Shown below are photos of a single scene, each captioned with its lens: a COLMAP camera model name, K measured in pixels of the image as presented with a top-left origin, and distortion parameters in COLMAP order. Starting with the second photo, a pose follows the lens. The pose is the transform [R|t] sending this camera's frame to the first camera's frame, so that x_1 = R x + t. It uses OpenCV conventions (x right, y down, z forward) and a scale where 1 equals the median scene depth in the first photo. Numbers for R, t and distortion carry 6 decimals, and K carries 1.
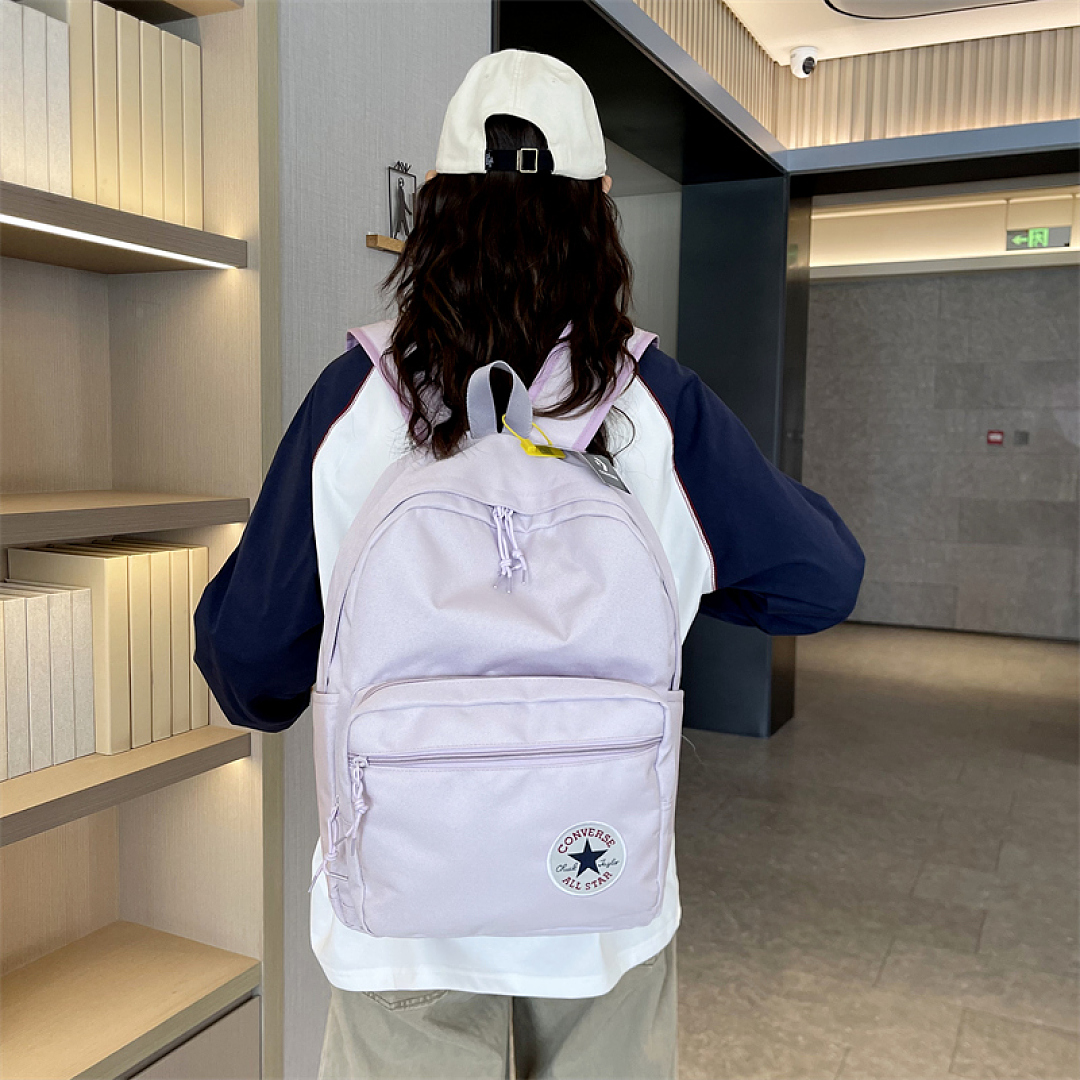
lens RADIAL K [[1104.3, 0, 516.3], [0, 1104.3, 550.5], [0, 0, 1]] dist [0.025882, 0.000000]
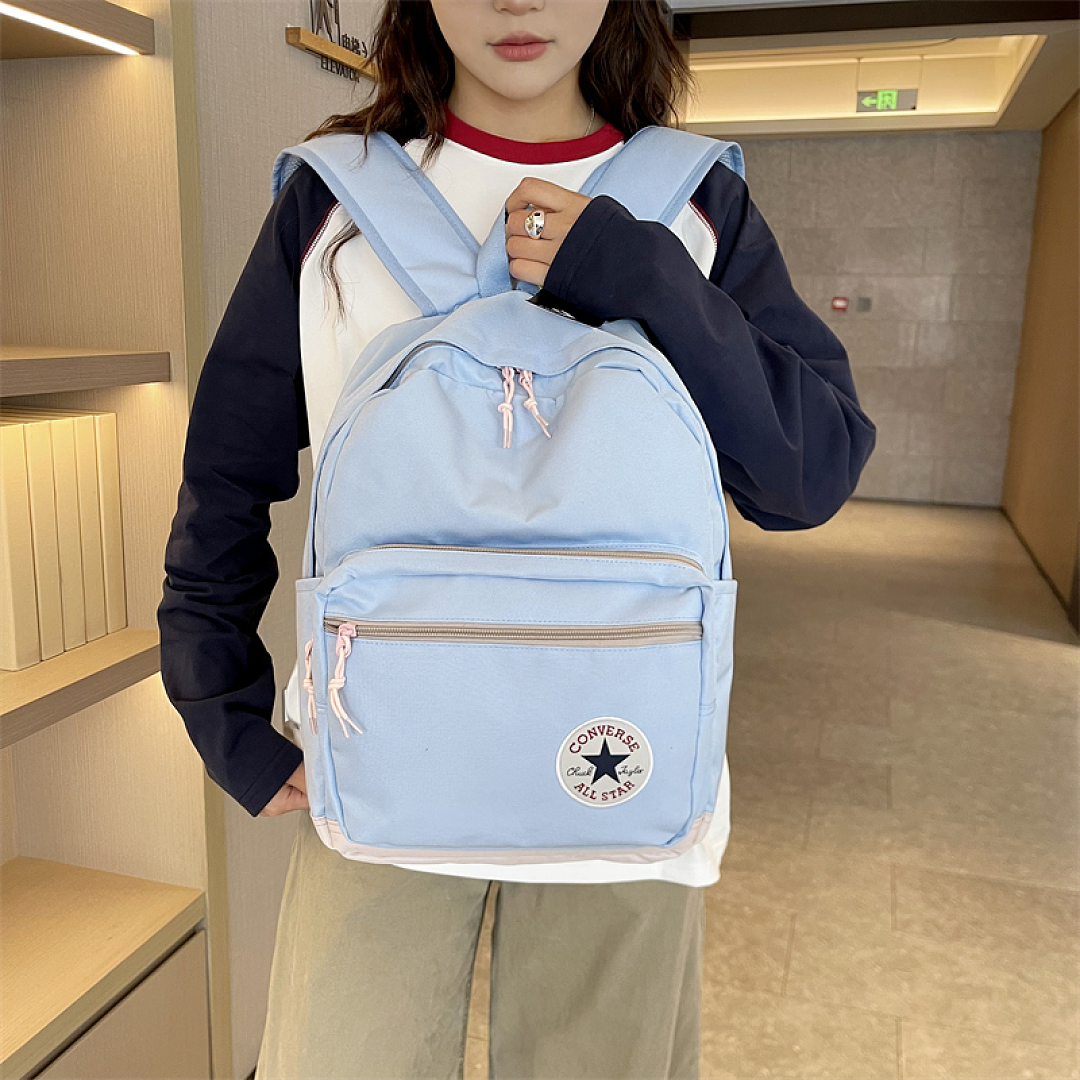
lens RADIAL K [[1104.3, 0, 530.6], [0, 1104.3, 545.5], [0, 0, 1]] dist [0.025882, 0.000000]
pose [[0.984184, -0.032226, 0.174194, -0.078617], [0.012904, 0.993744, 0.110935, 0.004602], [-0.176679, -0.106932, 0.978443, 0.085616]]
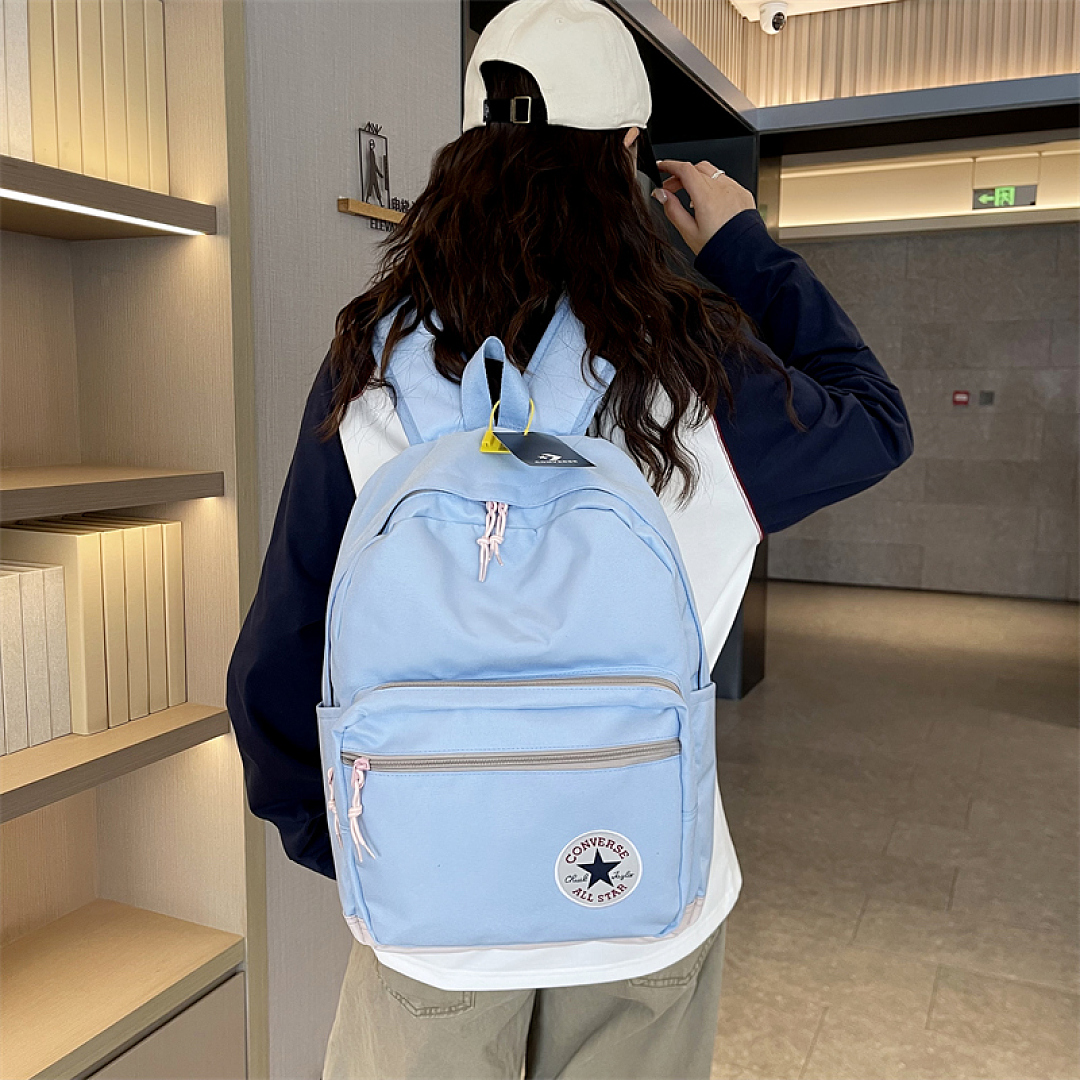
lens RADIAL K [[1104.3, 0, 510.9], [0, 1104.3, 551.2], [0, 0, 1]] dist [0.025882, 0.000000]
pose [[0.999587, -0.012581, 0.025825, -0.008179], [0.011706, 0.999362, 0.033752, -0.004301], [-0.026233, -0.033436, 0.999097, 0.007497]]
